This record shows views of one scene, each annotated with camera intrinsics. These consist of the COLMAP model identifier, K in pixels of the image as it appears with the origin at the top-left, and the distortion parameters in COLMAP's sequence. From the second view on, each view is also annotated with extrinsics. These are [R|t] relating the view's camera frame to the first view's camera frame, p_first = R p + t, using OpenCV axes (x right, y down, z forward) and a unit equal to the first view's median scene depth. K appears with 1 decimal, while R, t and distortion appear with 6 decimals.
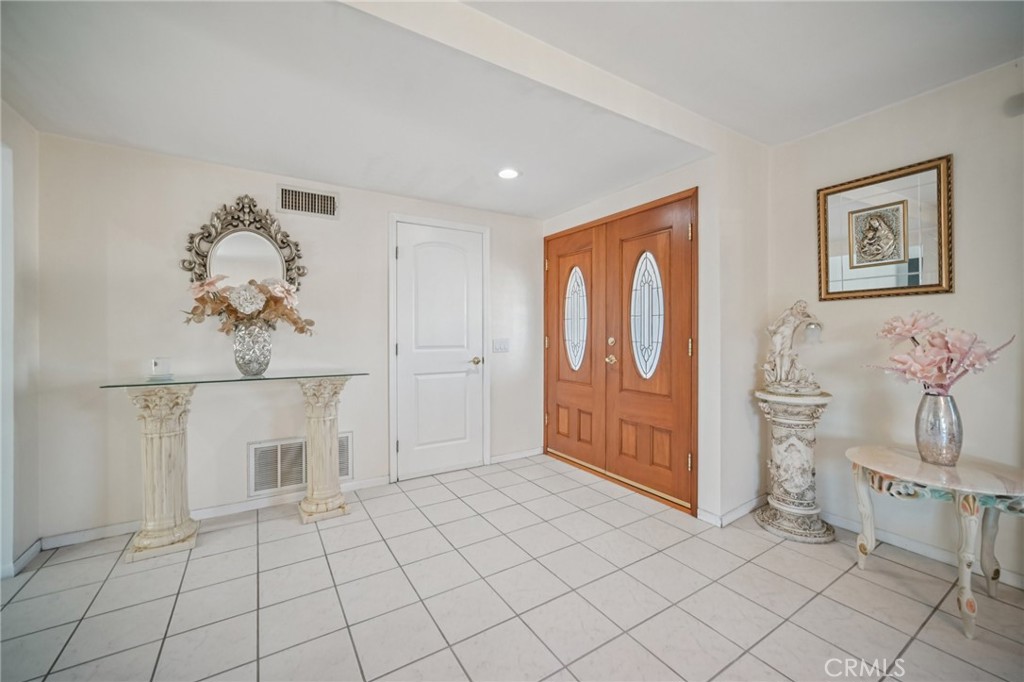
lens RADIAL K [[397.5, 0, 507.1], [0, 397.5, 336.0], [0, 0, 1]] dist [-0.004268, 0.000461]
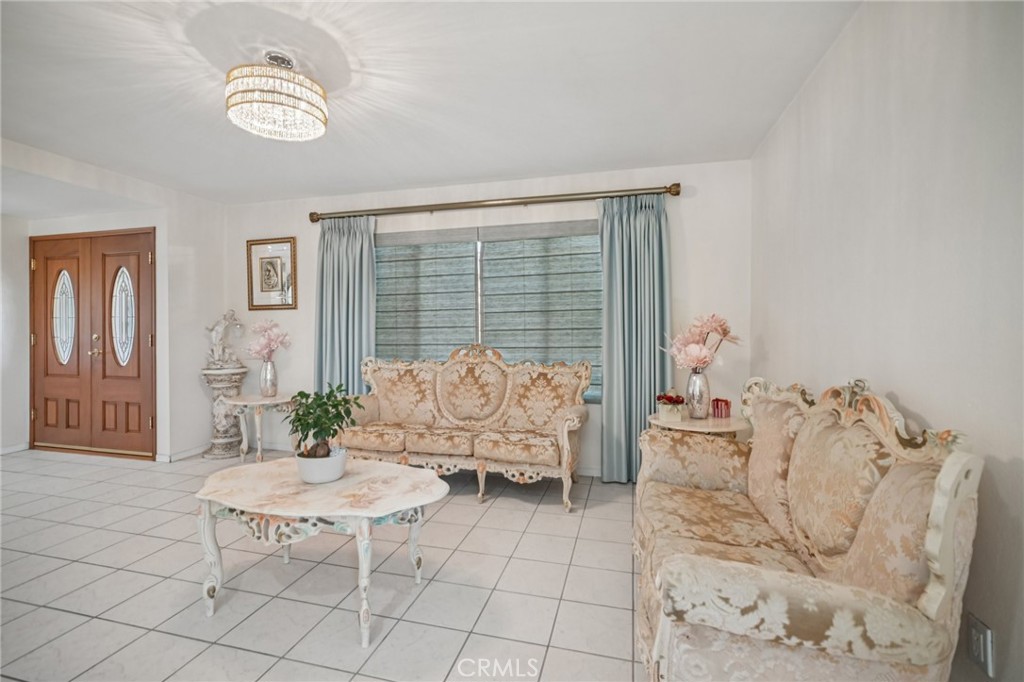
lens RADIAL K [[461.8, 0, 507.8], [0, 461.8, 331.6], [0, 0, 1]] dist [-0.000648, 0.000871]
pose [[0.736223, -0.005045, 0.676720, 0.249398], [0.006527, 0.999979, 0.000354, 0.003305], [-0.676707, 0.004156, 0.736241, -0.910810]]
